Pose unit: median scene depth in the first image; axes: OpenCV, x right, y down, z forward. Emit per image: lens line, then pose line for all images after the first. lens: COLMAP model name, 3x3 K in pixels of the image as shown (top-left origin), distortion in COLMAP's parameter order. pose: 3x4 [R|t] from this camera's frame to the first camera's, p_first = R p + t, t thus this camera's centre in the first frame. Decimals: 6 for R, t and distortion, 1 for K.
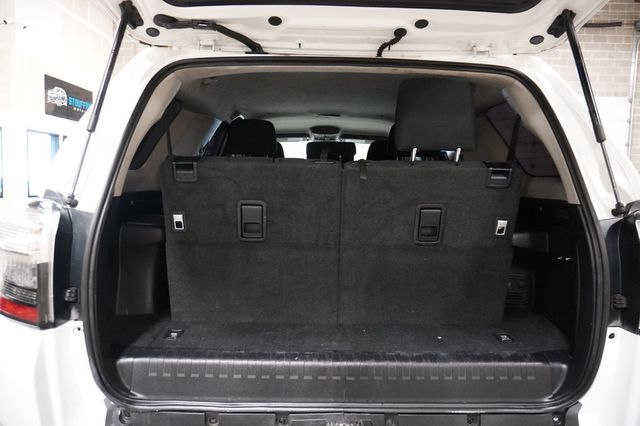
lens RADIAL K [[435.7, 0, 320.0], [0, 435.7, 213.0], [0, 0, 1]] dist [-0.039224, 0.001308]
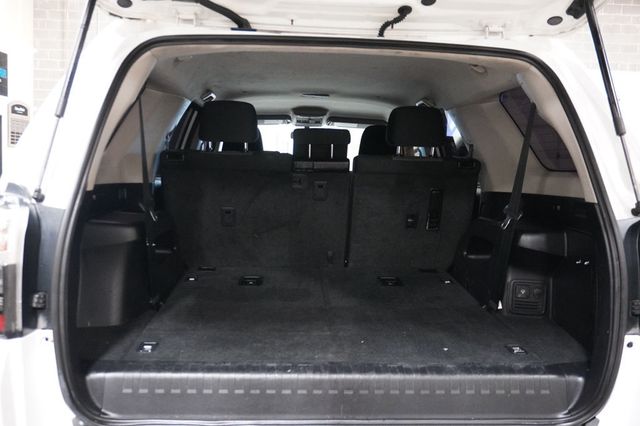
lens RADIAL K [[545.2, 0, 320.0], [0, 545.2, 213.0], [0, 0, 1]] dist [0.038853, -0.141297]
pose [[0.998931, 0.005776, 0.045856, -0.043526], [-0.005962, 0.999975, 0.003921, 0.000600], [-0.045832, -0.004190, 0.998940, -0.139307]]
